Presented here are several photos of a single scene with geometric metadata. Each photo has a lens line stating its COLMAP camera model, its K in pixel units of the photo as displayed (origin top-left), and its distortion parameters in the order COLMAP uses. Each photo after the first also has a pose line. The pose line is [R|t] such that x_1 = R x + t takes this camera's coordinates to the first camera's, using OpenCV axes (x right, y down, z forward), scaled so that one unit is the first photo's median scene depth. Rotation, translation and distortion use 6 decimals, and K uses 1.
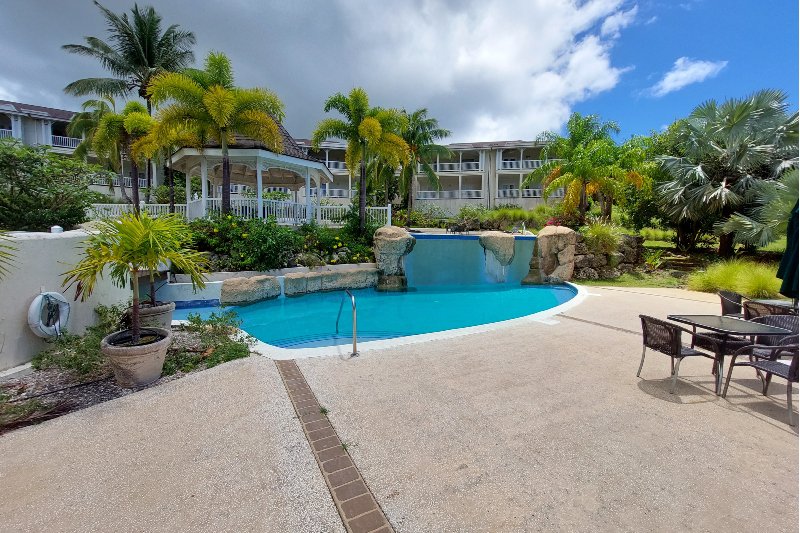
lens RADIAL K [[319.3, 0, 400.0], [0, 319.3, 266.5], [0, 0, 1]] dist [-0.035875, -0.000136]
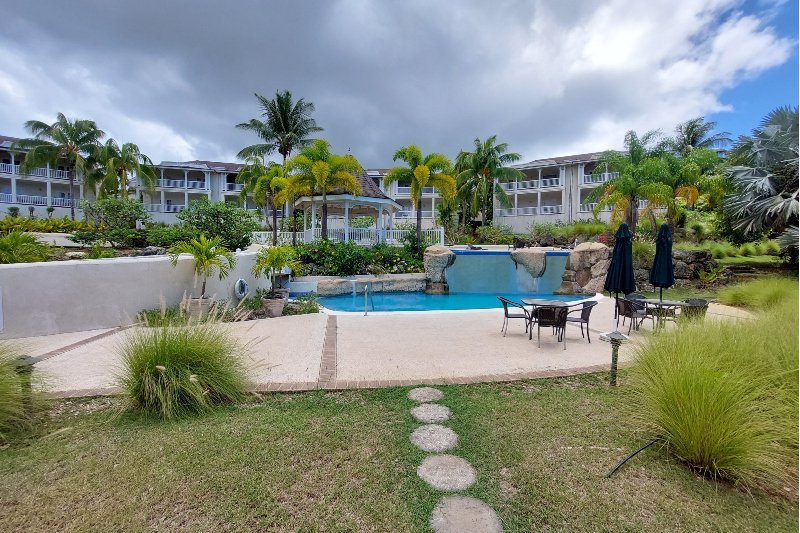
lens RADIAL K [[346.7, 0, 400.0], [0, 346.7, 266.5], [0, 0, 1]] dist [-0.069663, -0.000302]
pose [[0.939780, 0.008470, -0.341676, 0.297101], [-0.024546, 0.998784, -0.042755, 0.023925], [0.340898, 0.048567, 0.938845, -0.355426]]
